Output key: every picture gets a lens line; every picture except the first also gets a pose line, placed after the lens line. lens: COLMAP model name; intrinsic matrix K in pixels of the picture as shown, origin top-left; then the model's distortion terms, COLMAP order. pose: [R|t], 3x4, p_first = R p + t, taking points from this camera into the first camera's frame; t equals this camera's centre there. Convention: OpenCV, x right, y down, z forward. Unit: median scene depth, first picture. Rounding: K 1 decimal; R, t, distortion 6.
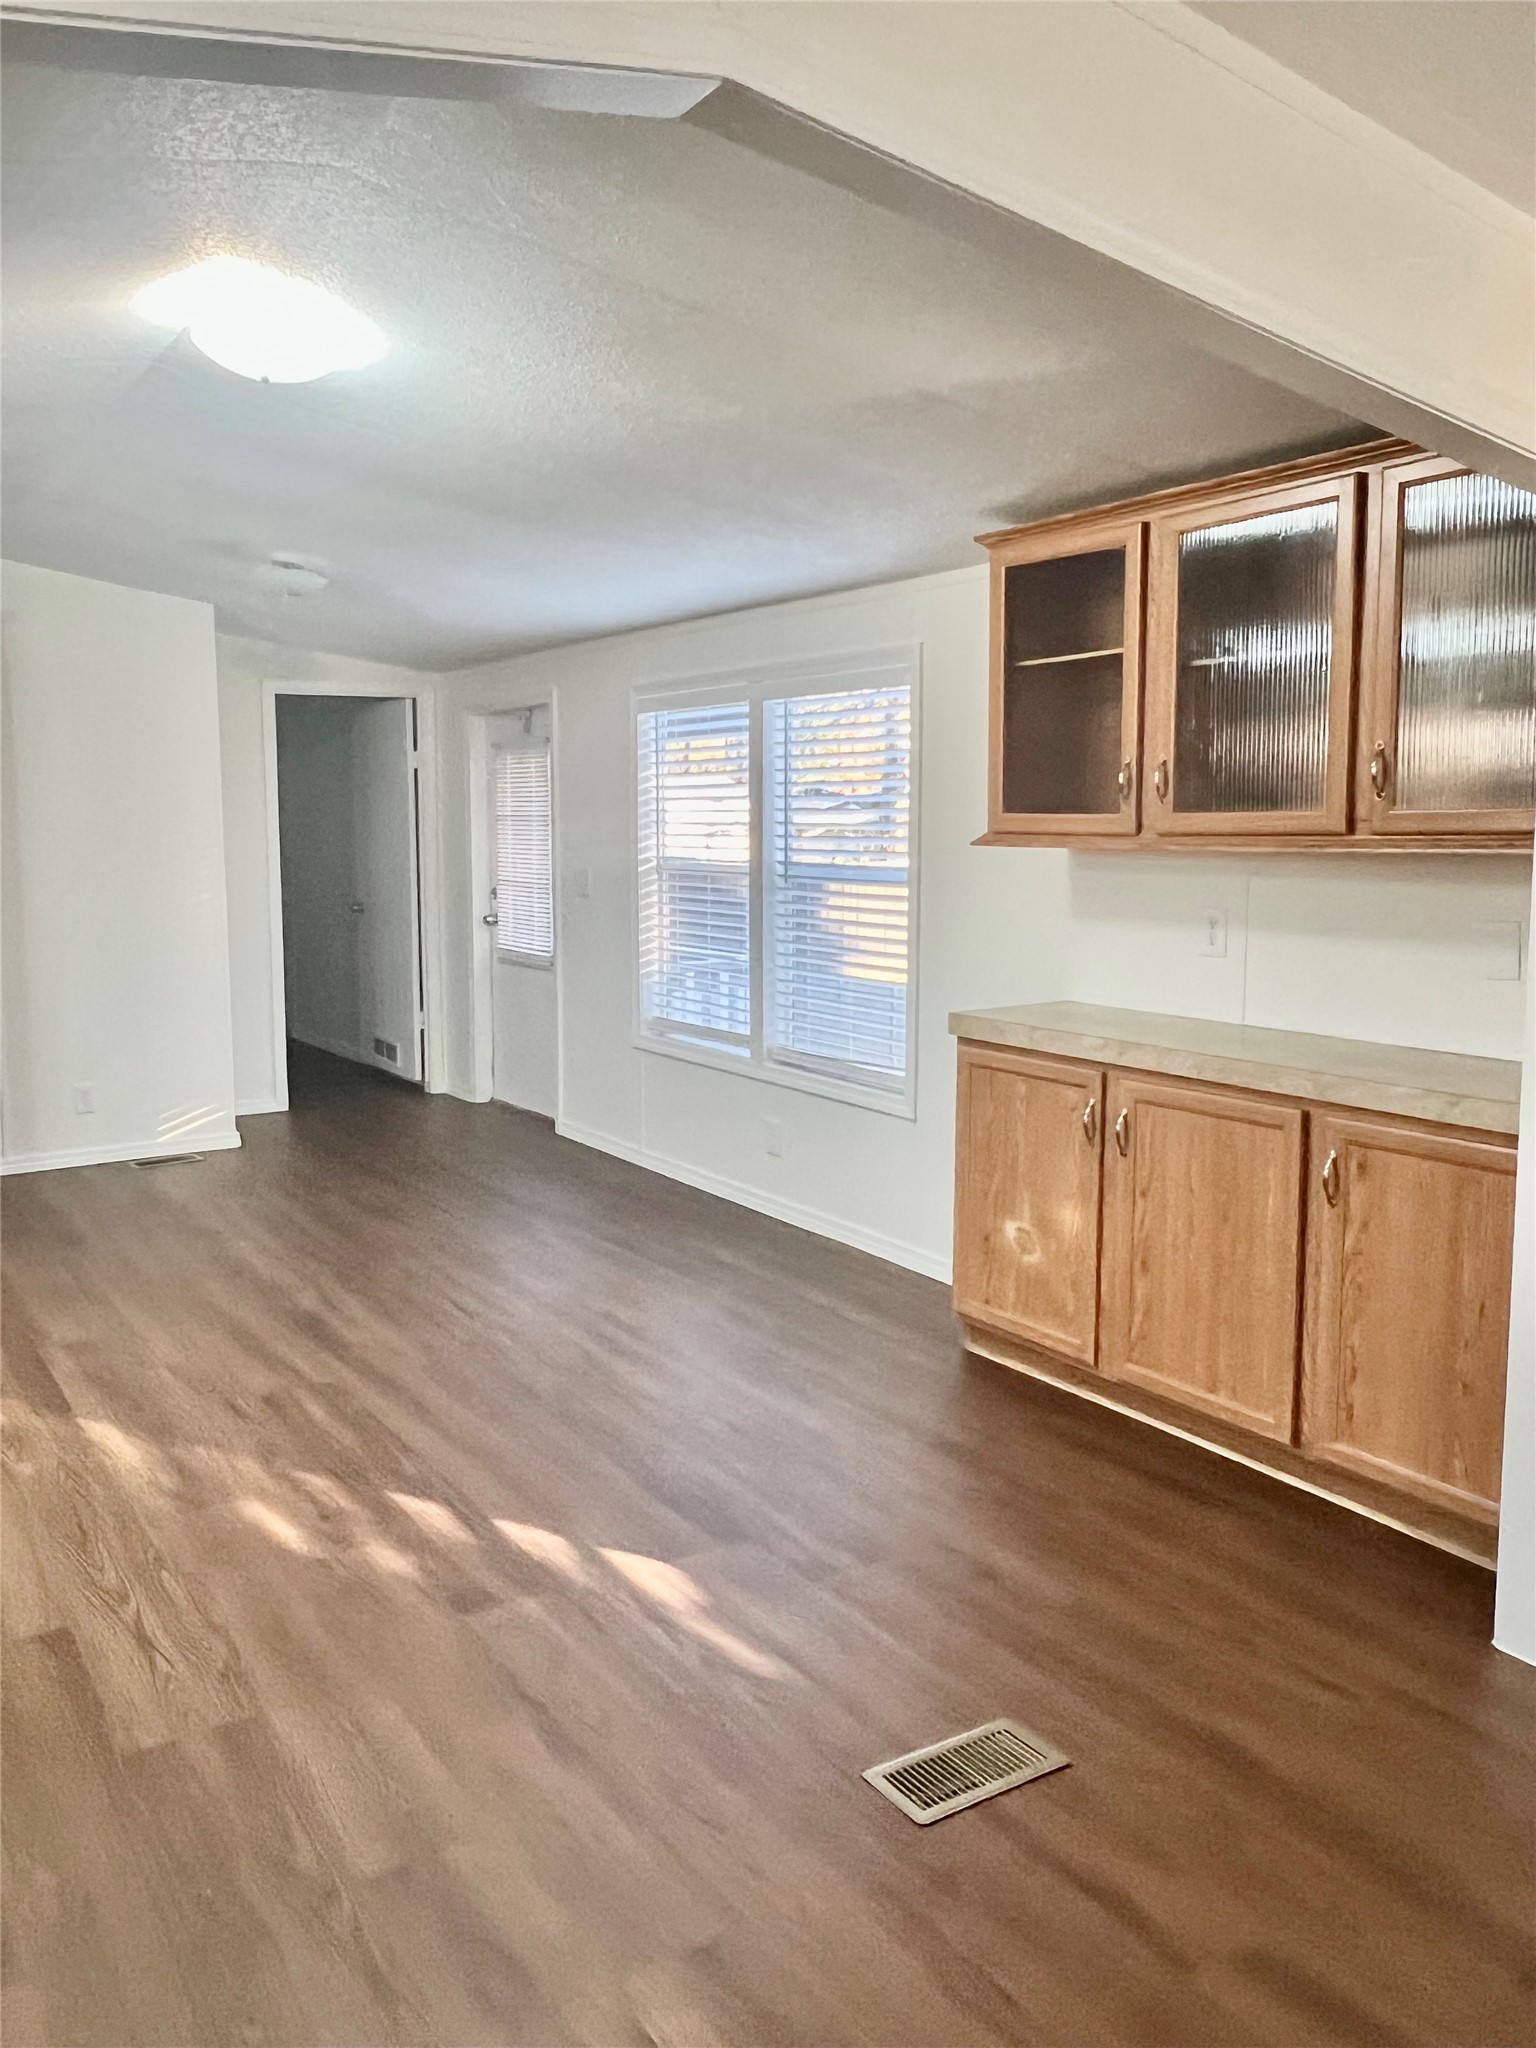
lens RADIAL K [[1524.9, 0, 640.0], [0, 1524.9, 973.4], [0, 0, 1]] dist [0.005456, 0.001085]
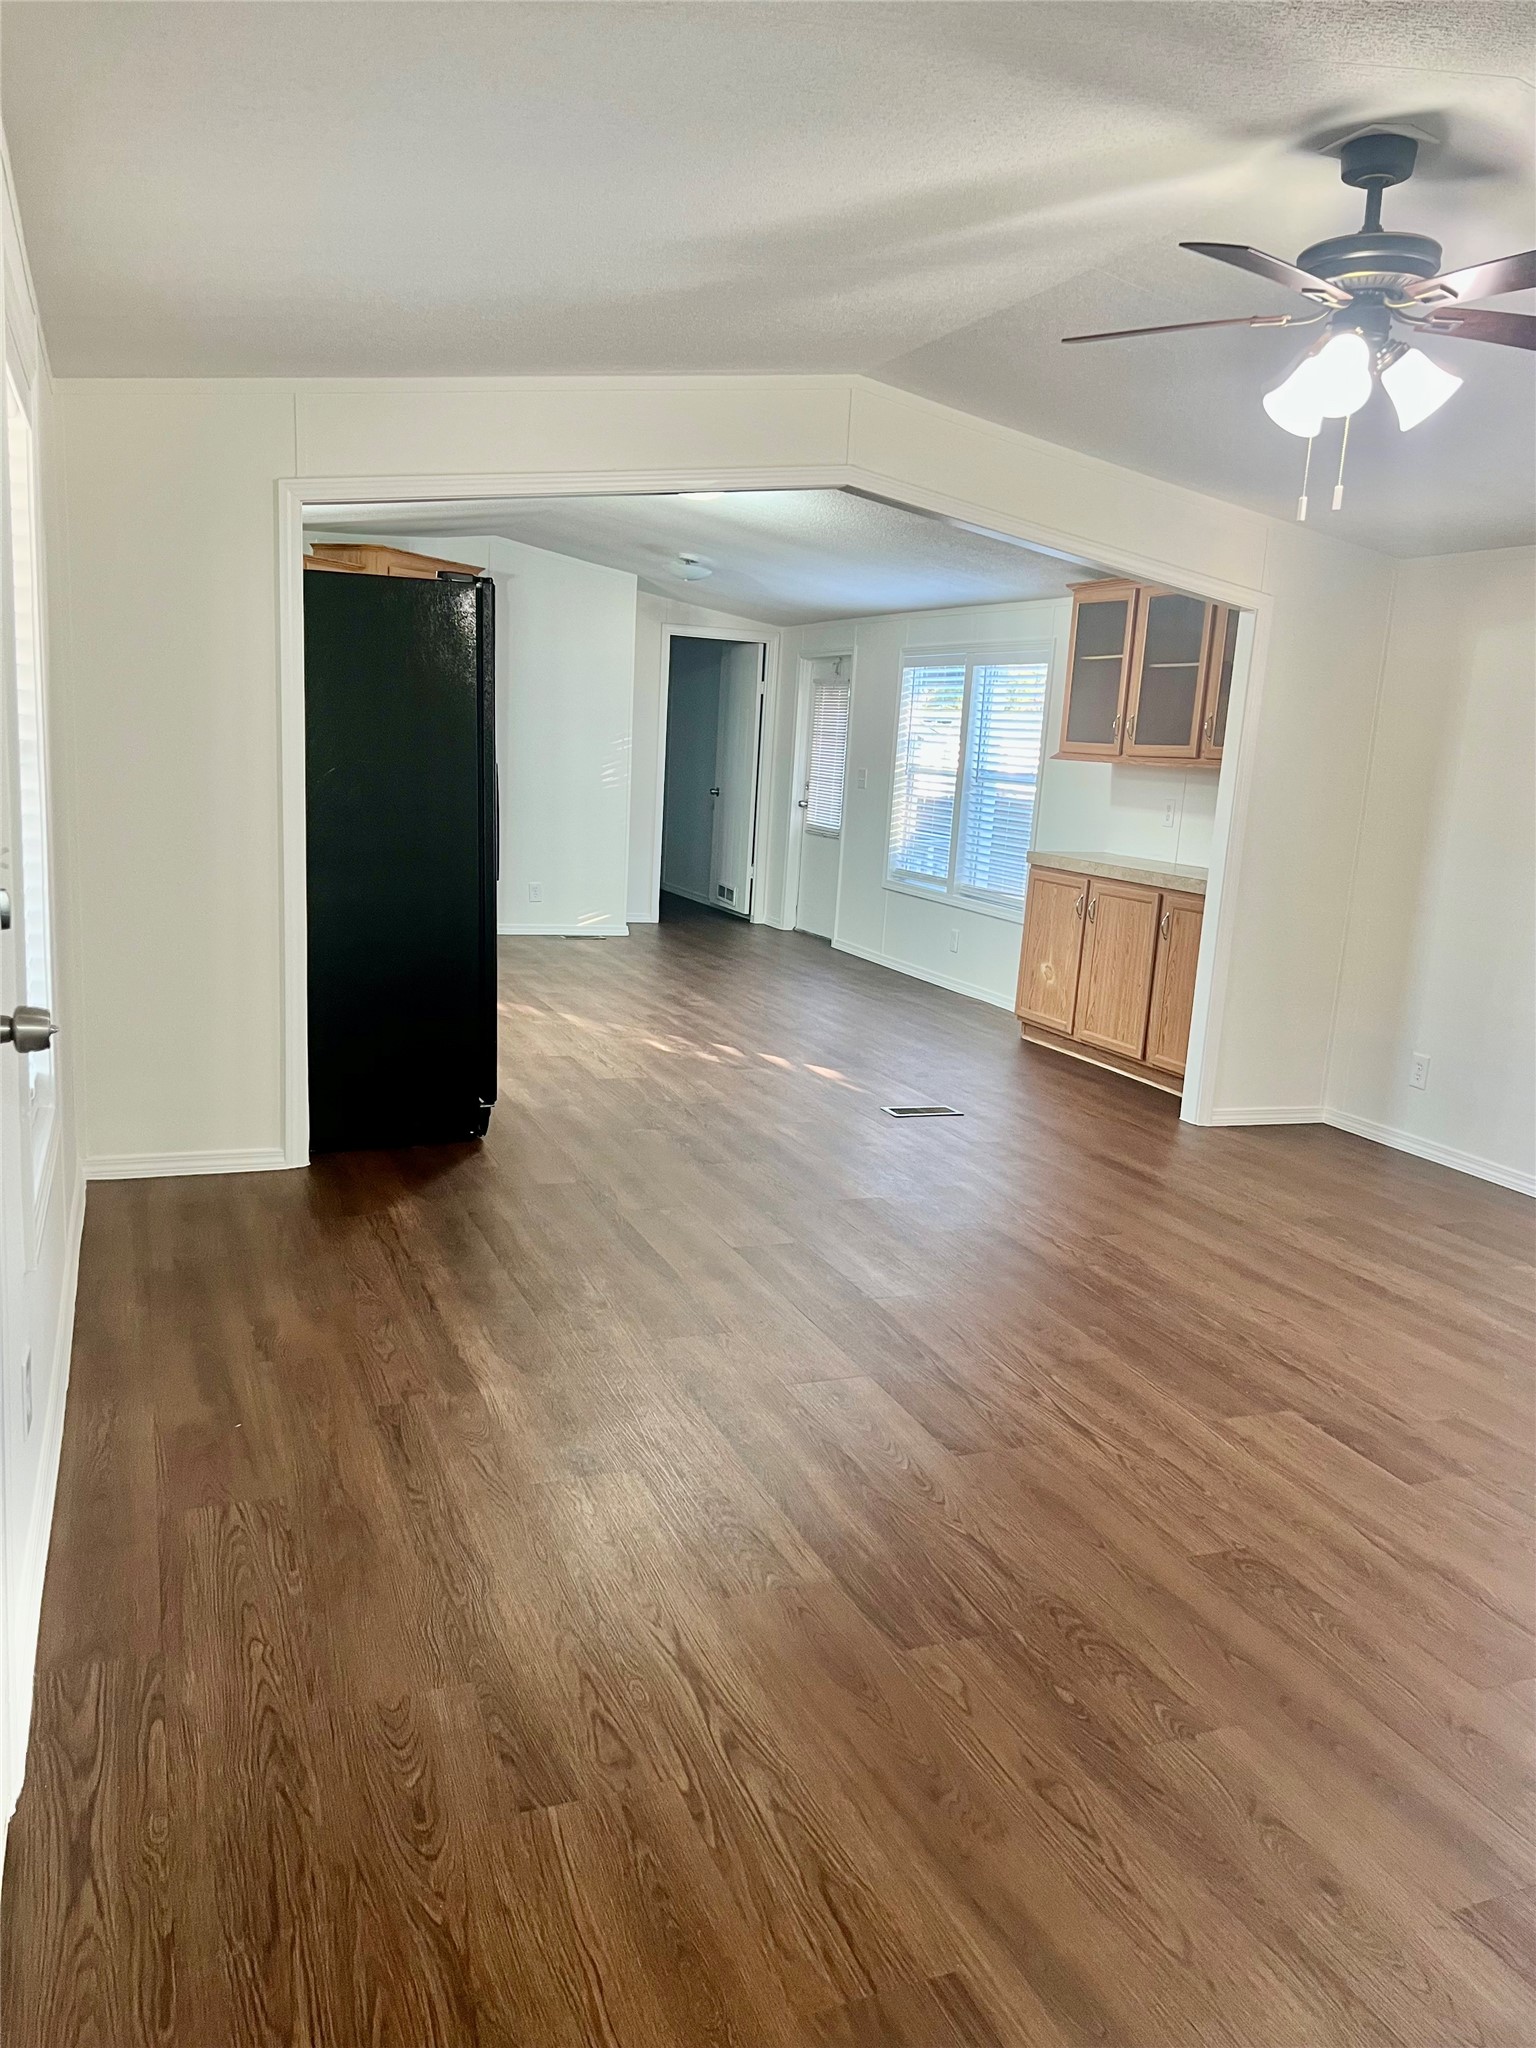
lens RADIAL K [[1509.9, 0, 767.3], [0, 1509.9, 1053.9], [0, 0, 1]] dist [0.047805, -0.001269]
pose [[0.985969, 0.097853, -0.135239, 0.158919], [-0.084334, 0.991170, 0.102325, 0.104505], [0.144058, -0.089484, 0.985515, -0.827415]]
